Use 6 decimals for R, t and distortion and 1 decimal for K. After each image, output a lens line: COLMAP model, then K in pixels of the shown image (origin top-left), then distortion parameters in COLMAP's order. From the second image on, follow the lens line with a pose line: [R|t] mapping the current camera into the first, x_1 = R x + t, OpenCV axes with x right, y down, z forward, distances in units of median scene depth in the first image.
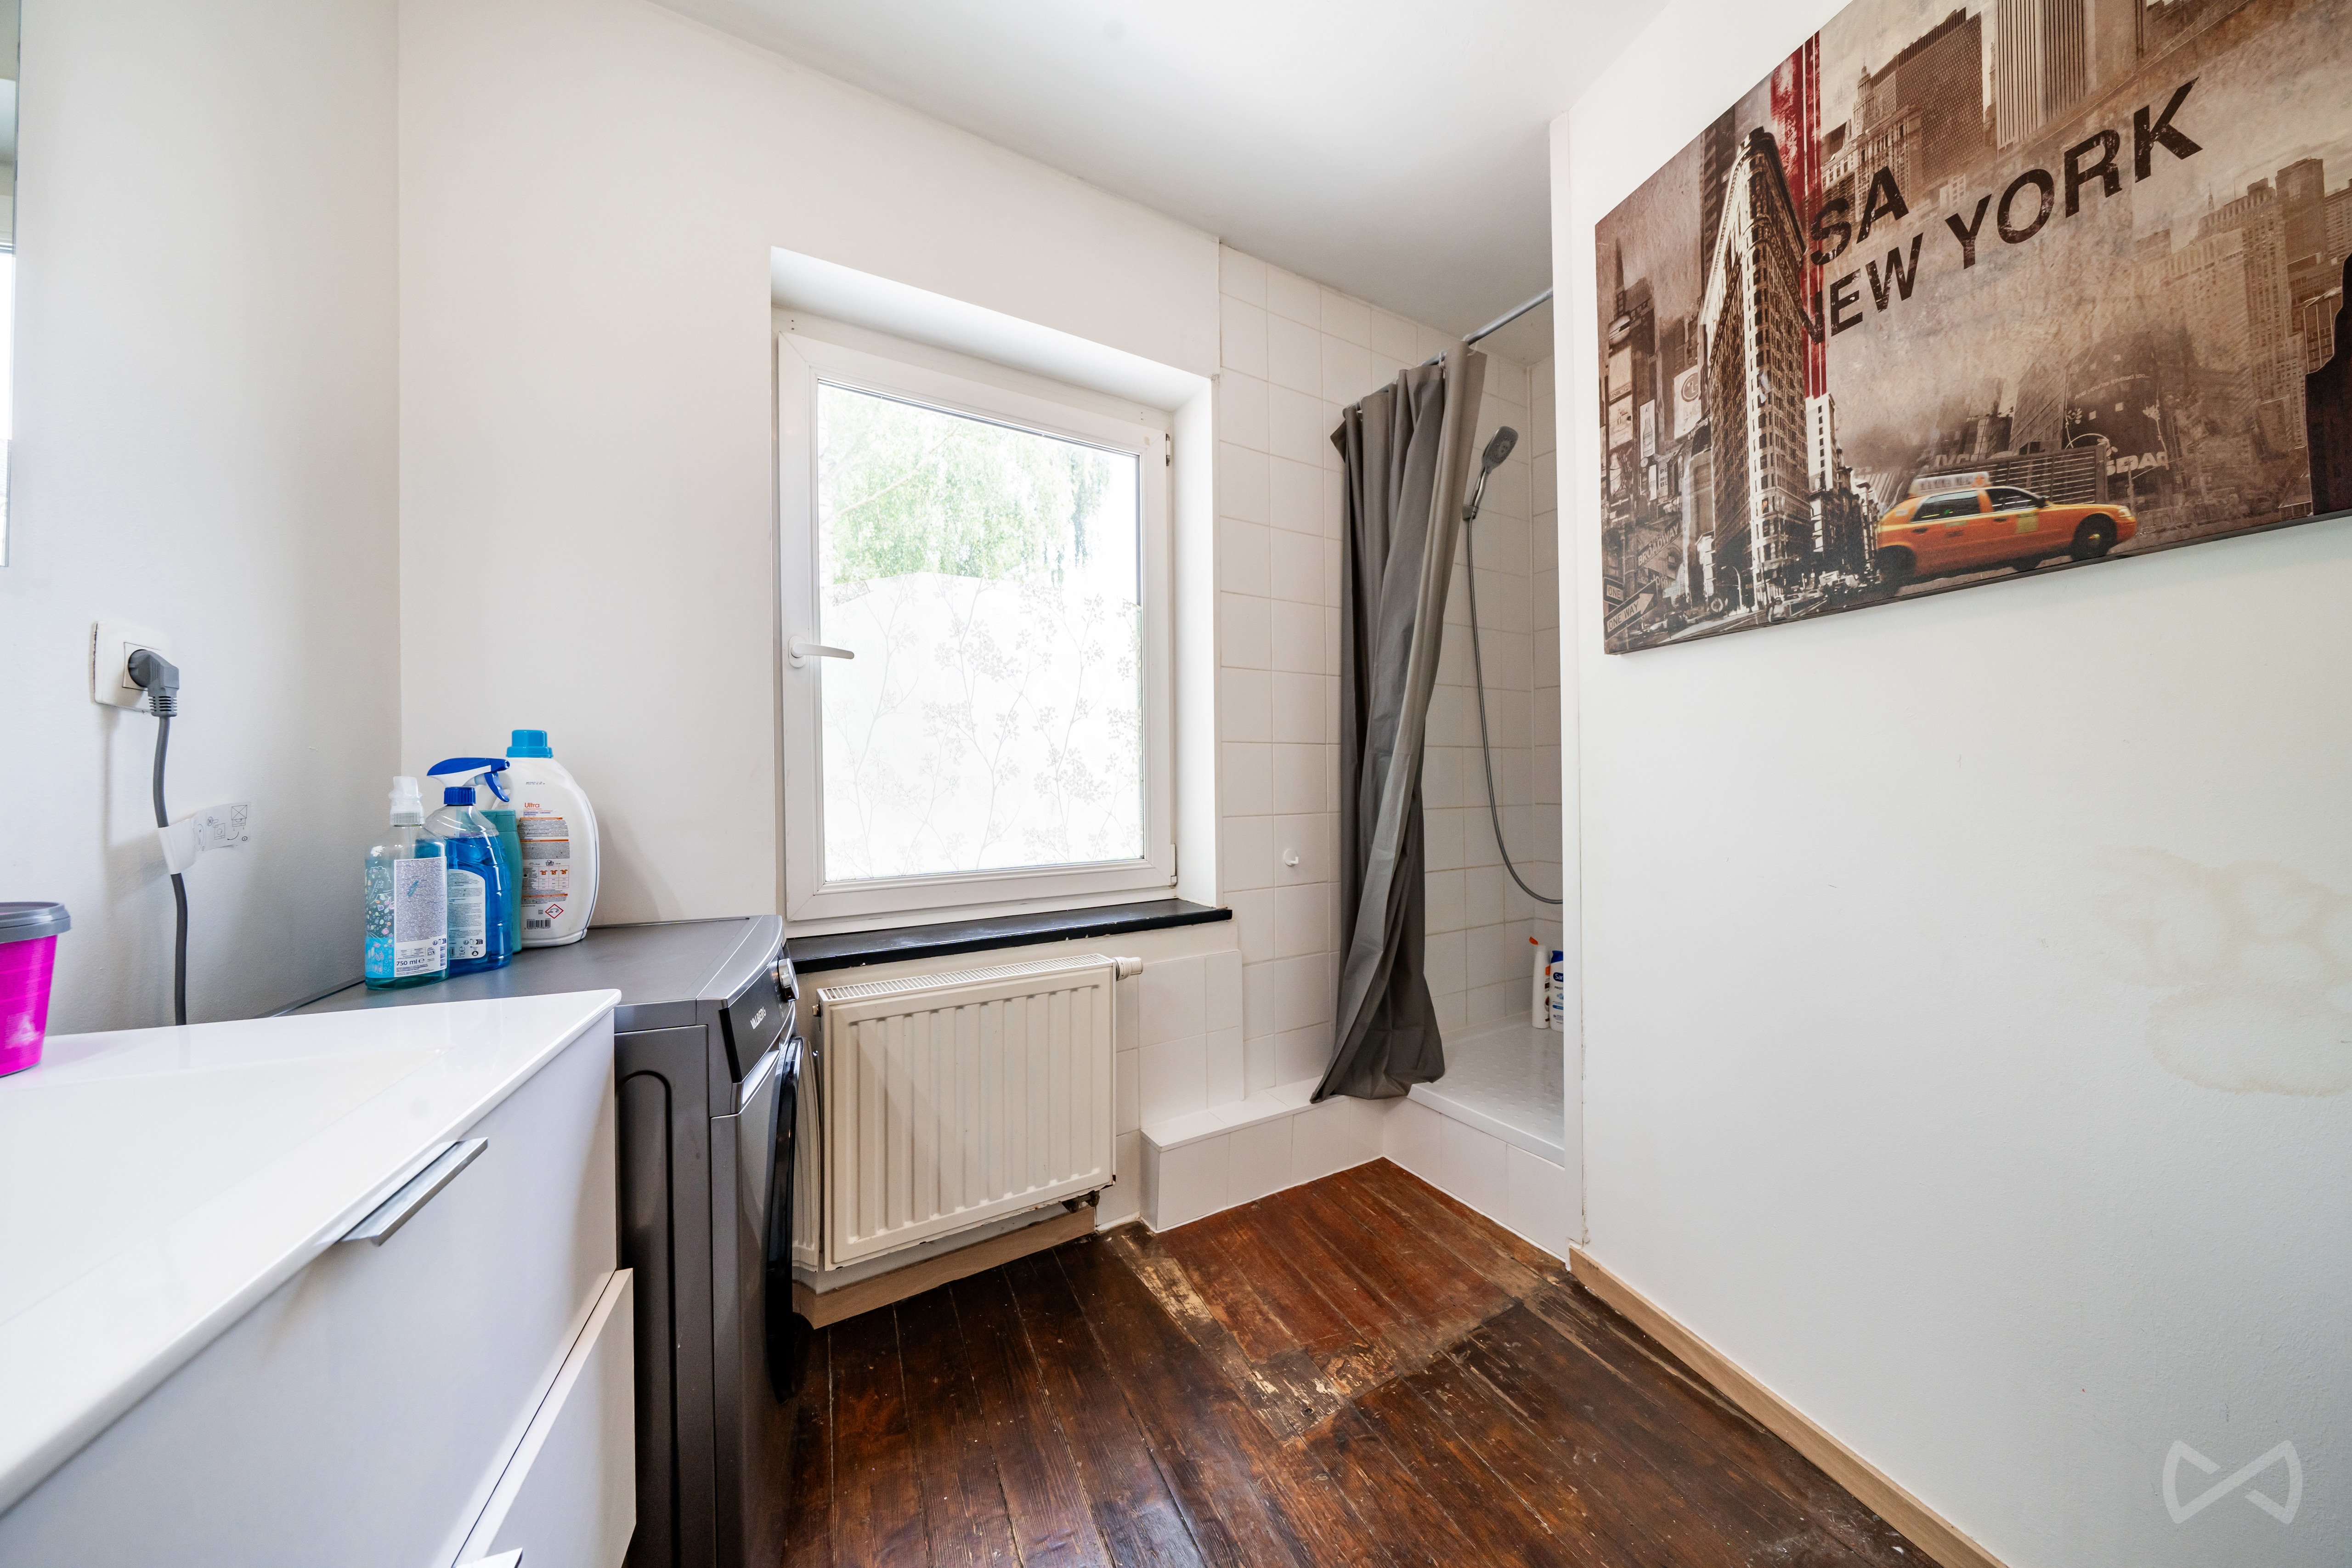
lens RADIAL K [[796.8, 0, 1176.0], [0, 796.8, 779.6], [0, 0, 1]] dist [-0.001947, 0.000170]
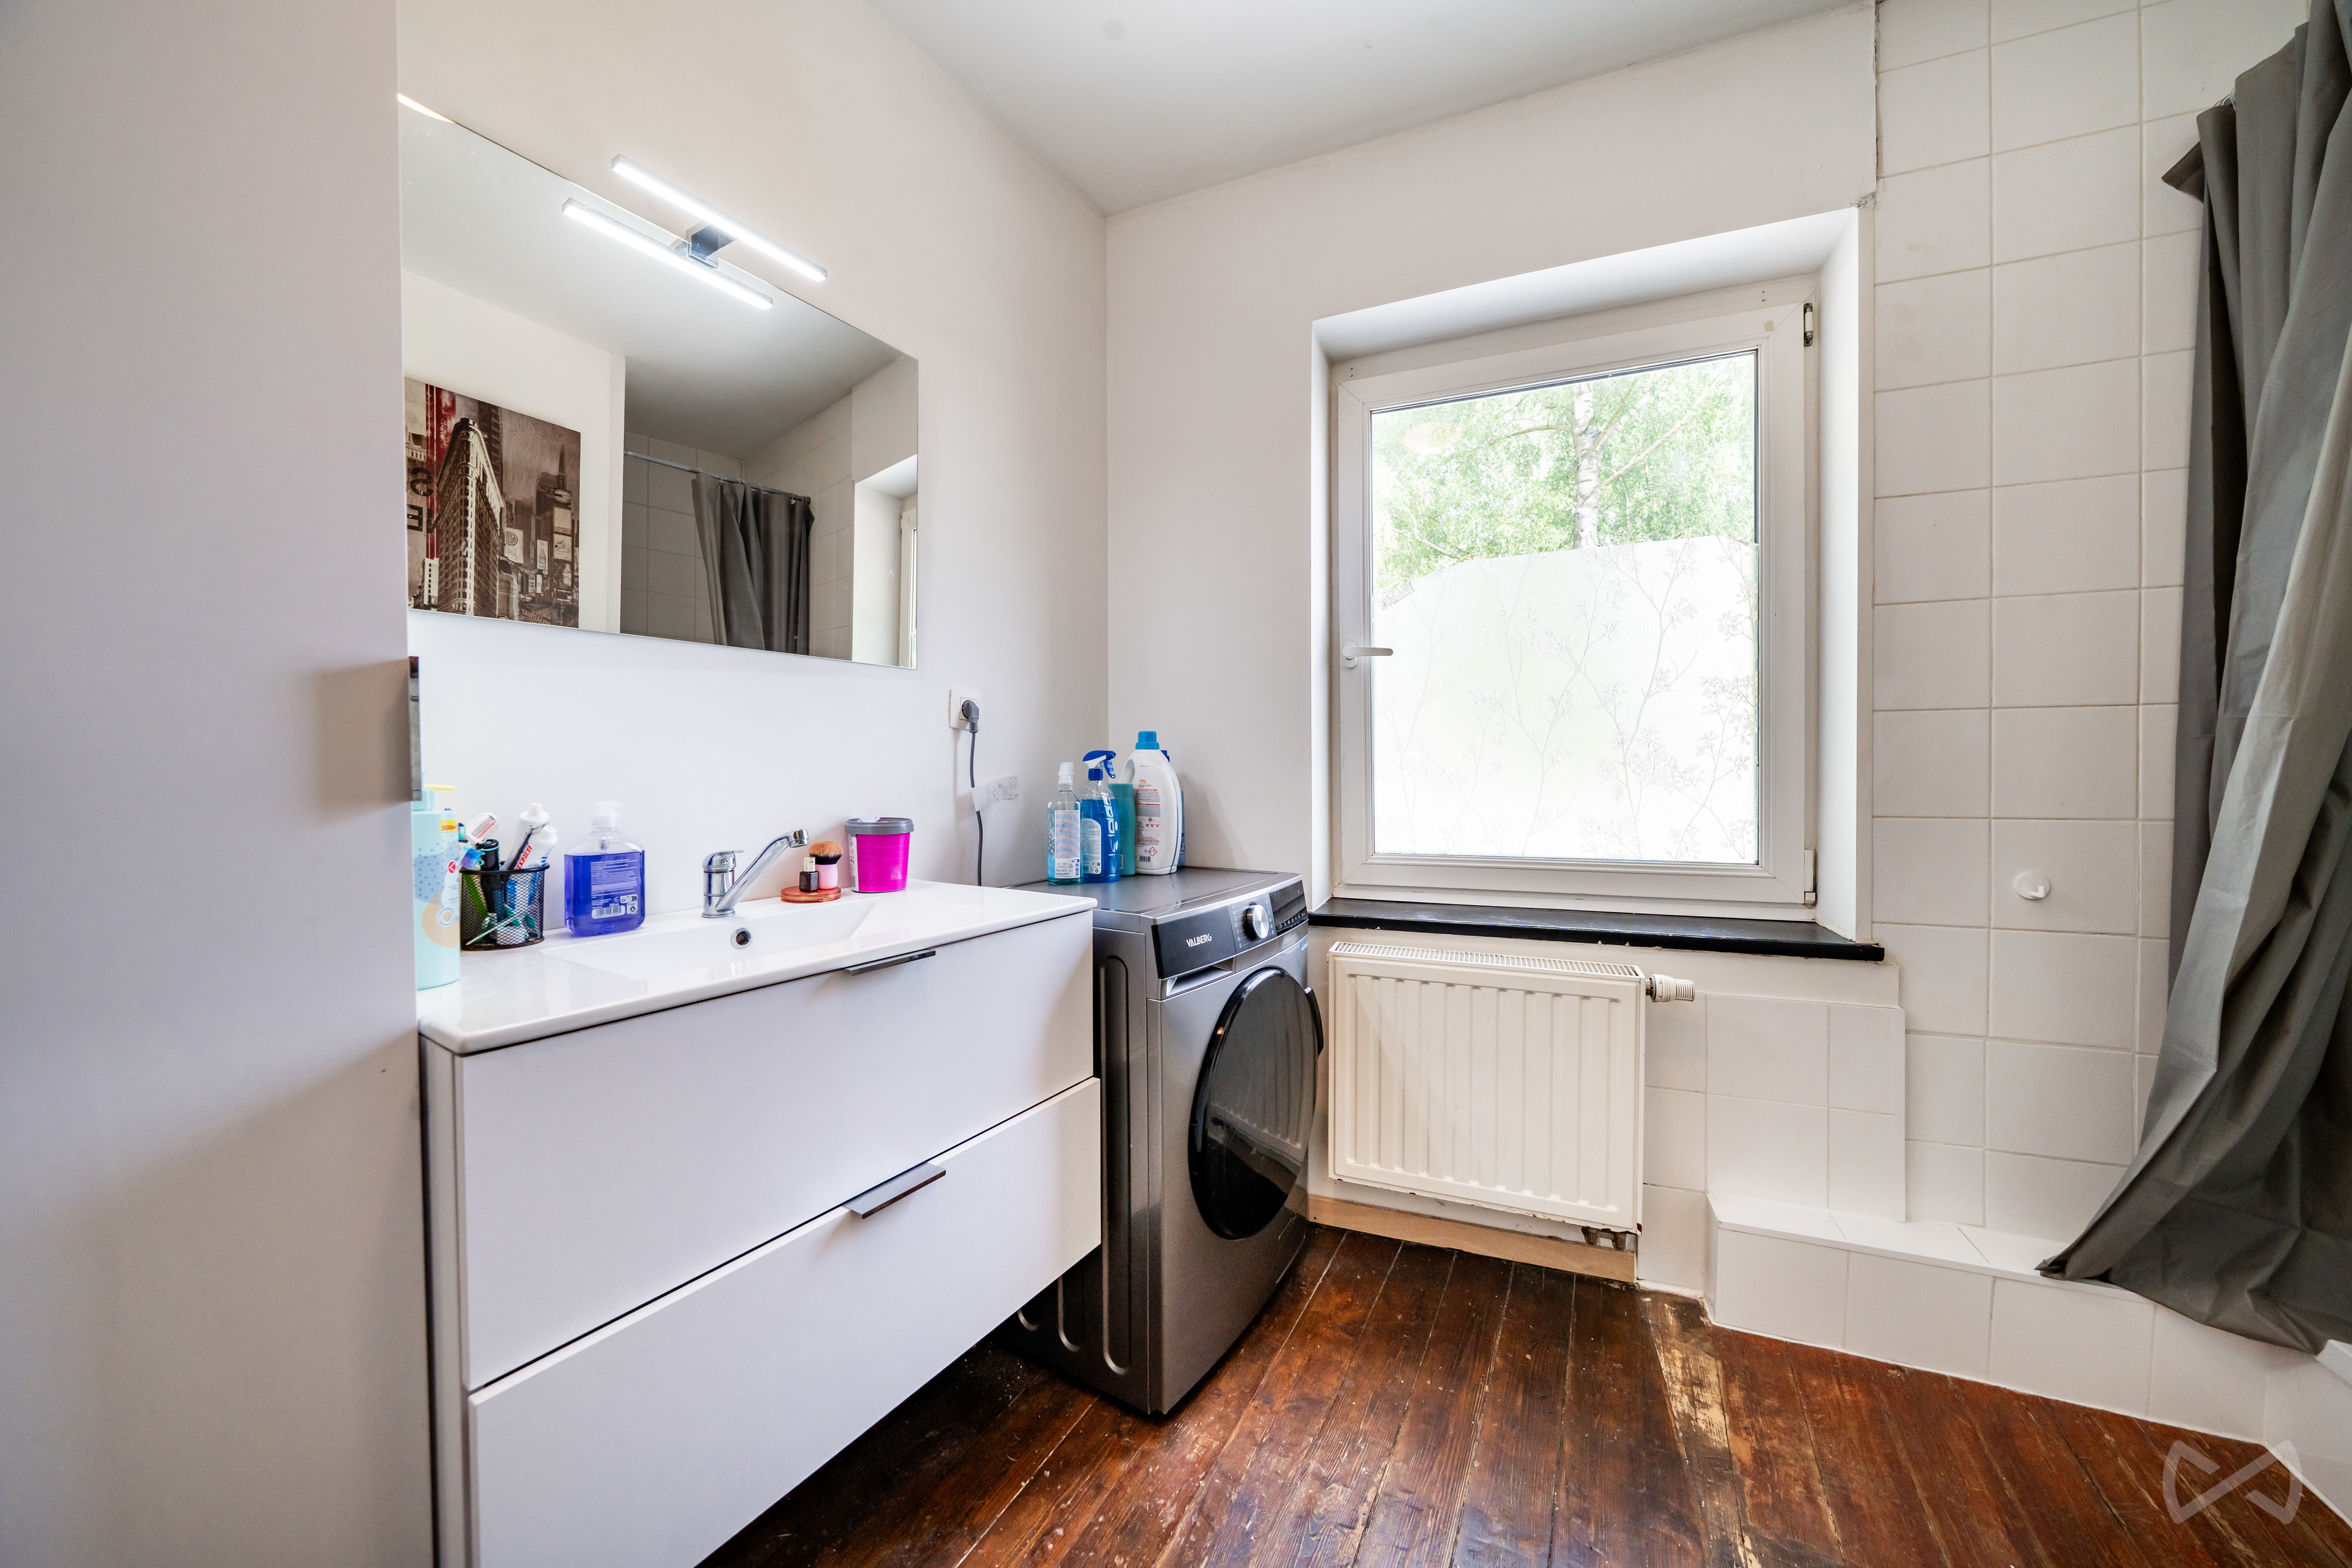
lens RADIAL K [[796.8, 0, 1176.0], [0, 796.8, 778.3], [0, 0, 1]] dist [-0.001947, 0.000170]
pose [[0.604458, 0.014382, -0.796507, 0.326194], [-0.000170, 0.999839, 0.017924, 0.000067], [0.796637, -0.010699, 0.604363, 0.095070]]
